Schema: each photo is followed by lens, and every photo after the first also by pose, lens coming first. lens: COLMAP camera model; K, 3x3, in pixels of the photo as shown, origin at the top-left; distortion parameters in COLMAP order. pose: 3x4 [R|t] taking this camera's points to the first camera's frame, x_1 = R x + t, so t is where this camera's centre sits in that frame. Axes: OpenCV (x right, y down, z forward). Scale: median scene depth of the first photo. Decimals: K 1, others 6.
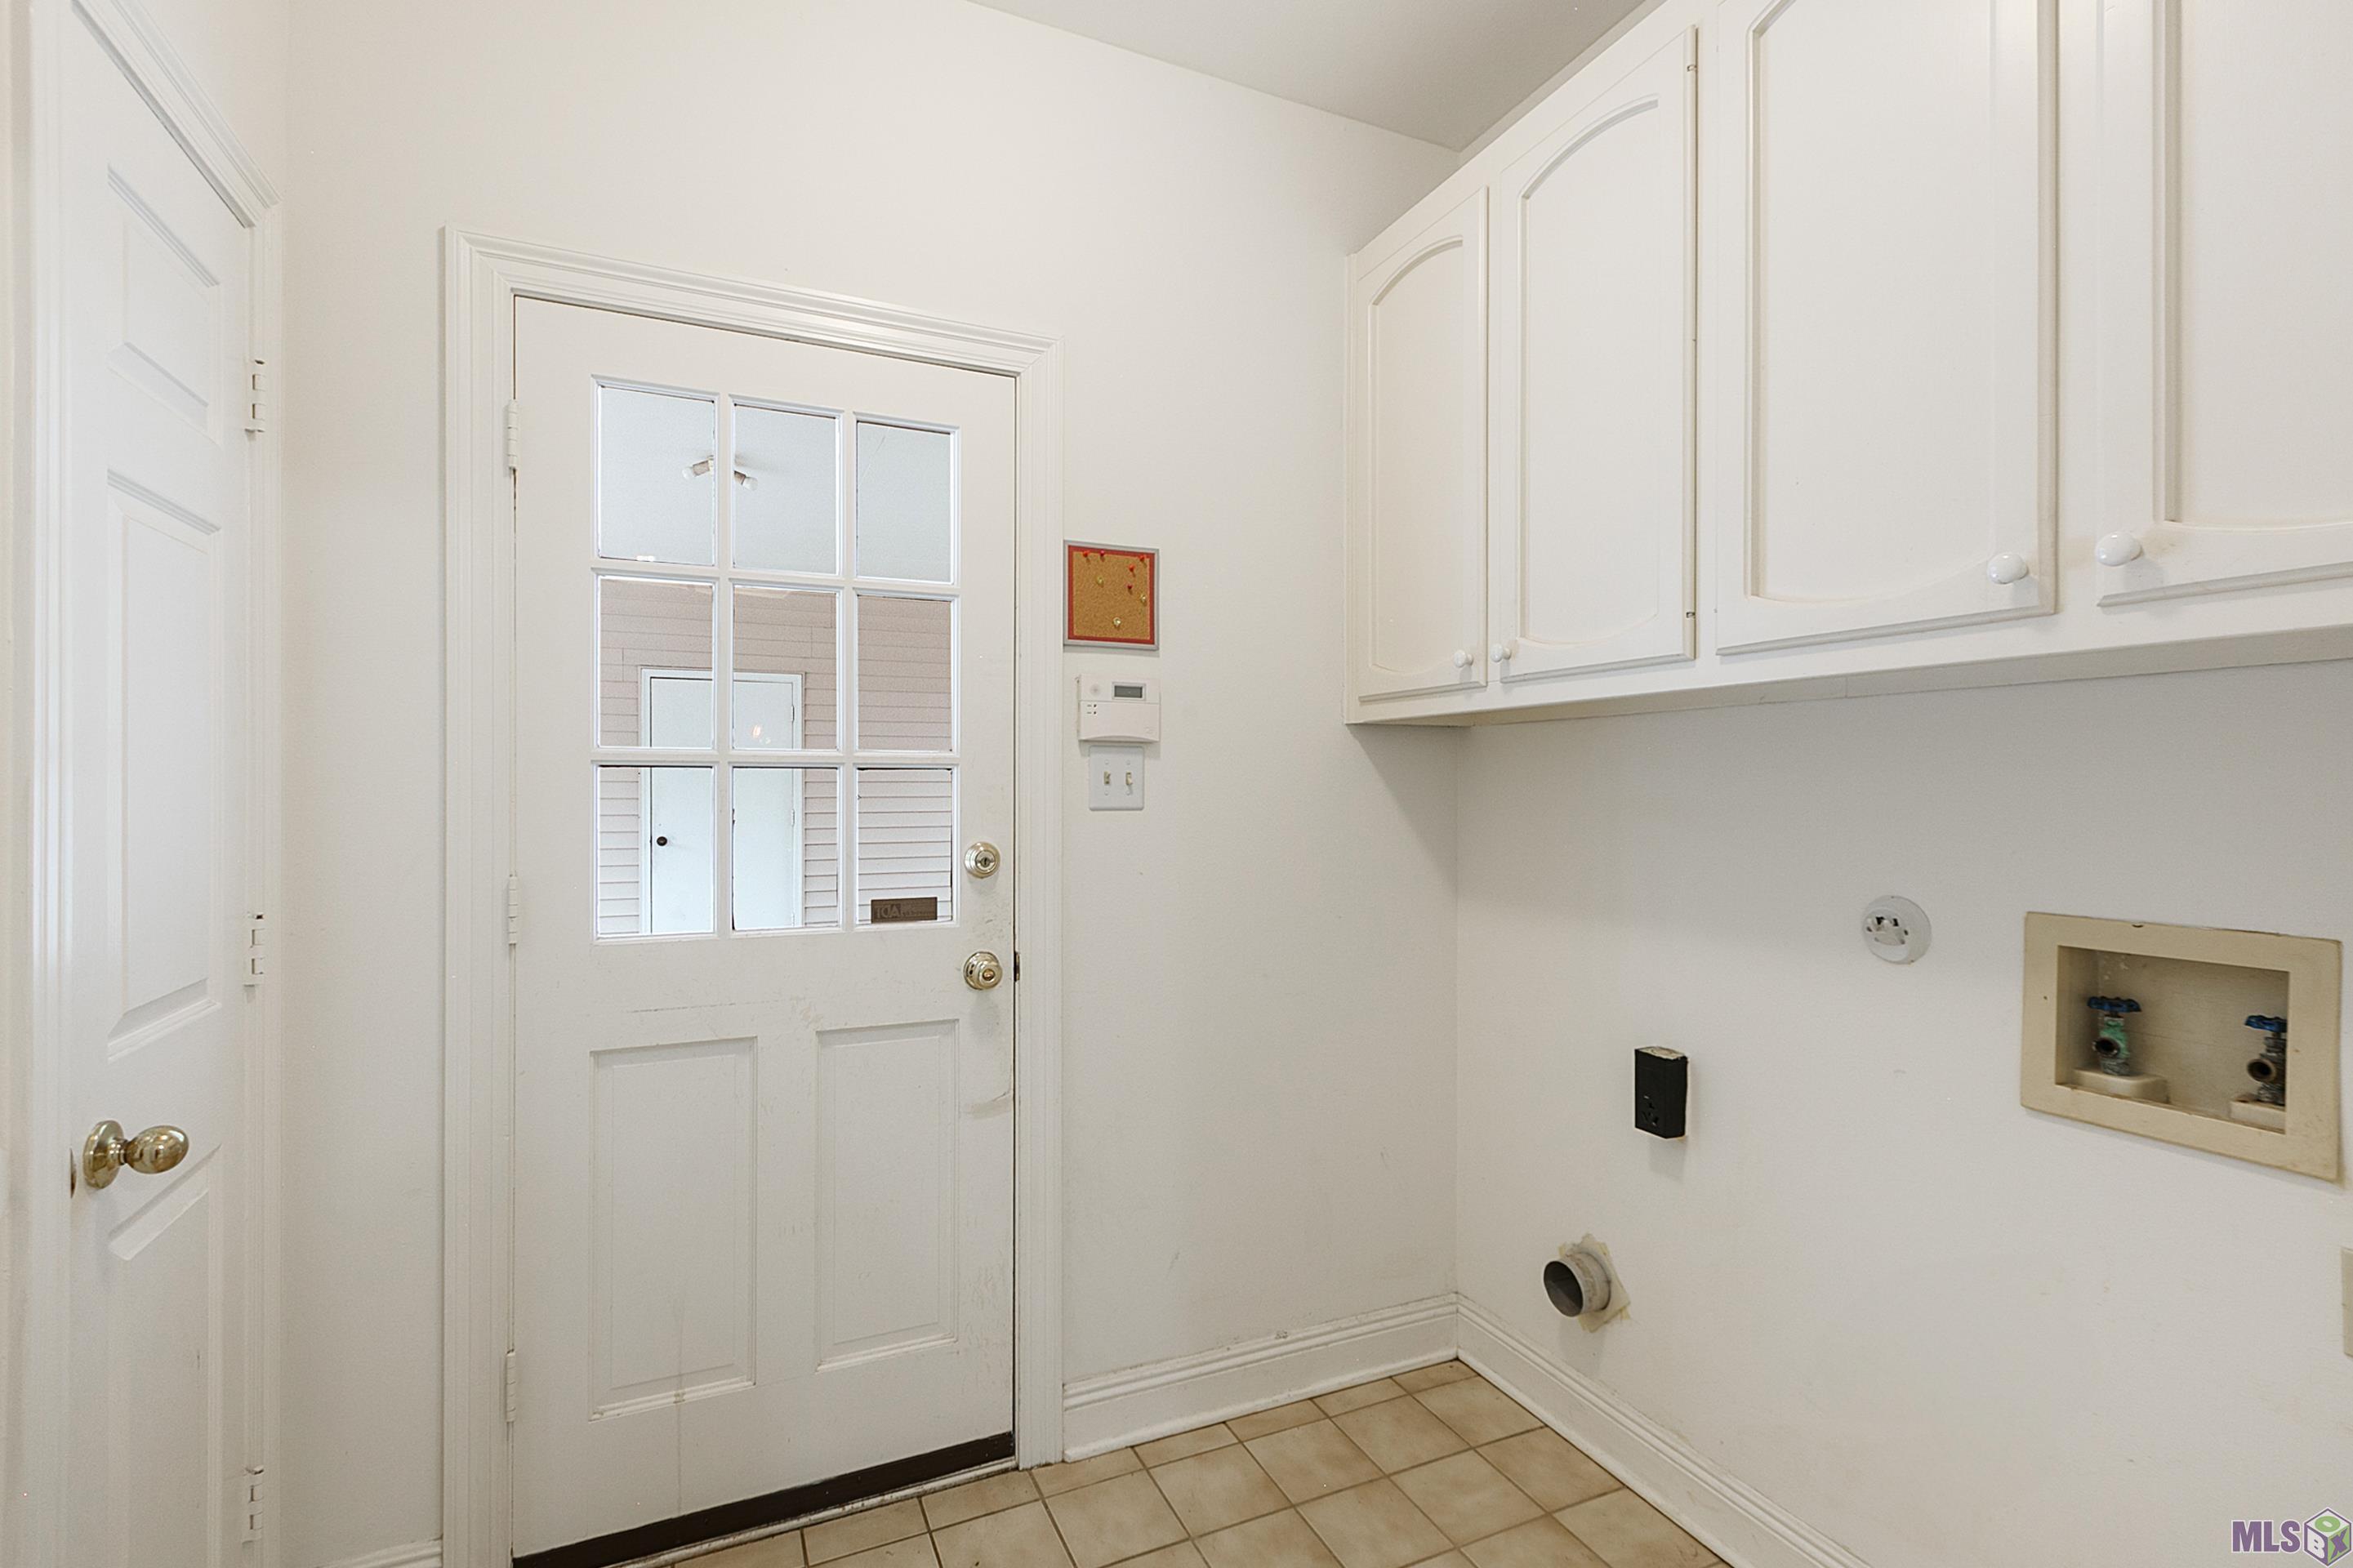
lens RADIAL K [[1079.1, 0, 1180.1], [0, 1079.1, 788.5], [0, 0, 1]] dist [-0.002070, -0.000044]
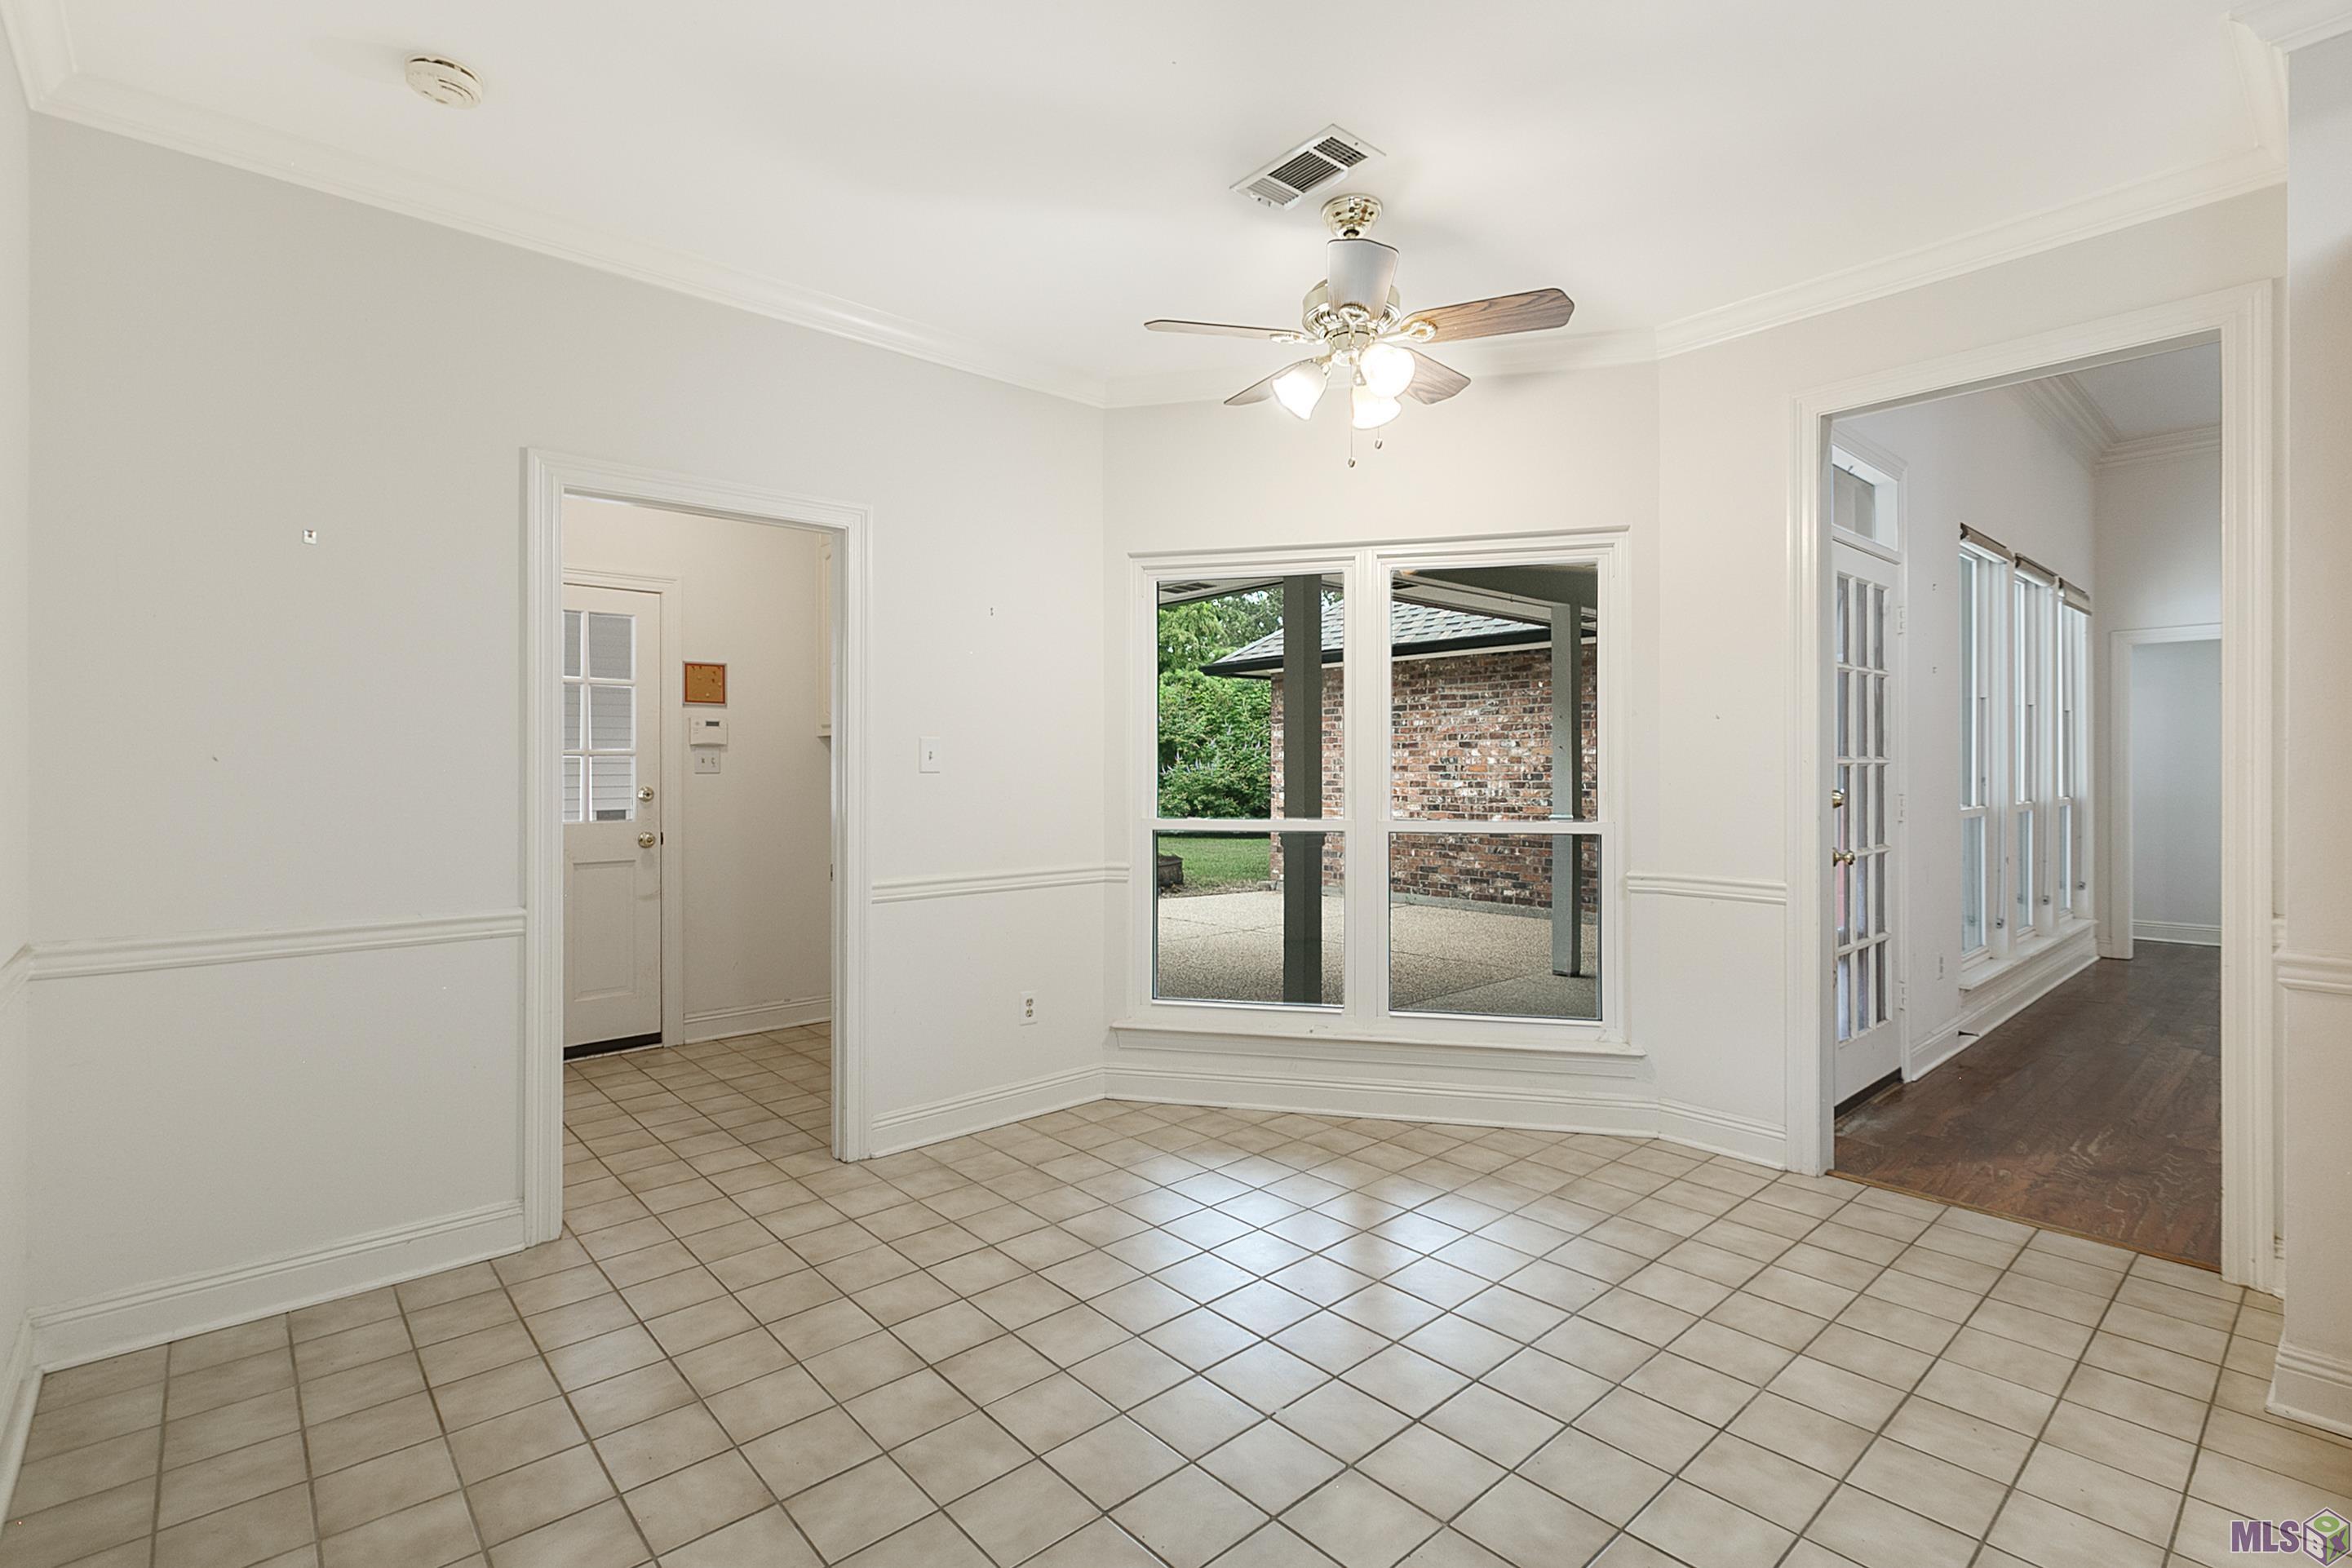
lens RADIAL K [[1078.7, 0, 1172.4], [0, 1078.7, 775.2], [0, 0, 1]] dist [-0.002070, -0.000044]
pose [[0.954824, -0.002818, 0.297158, 0.218224], [0.000865, 0.999977, 0.006706, 0.008740], [-0.297170, -0.006146, 0.954805, -1.611036]]
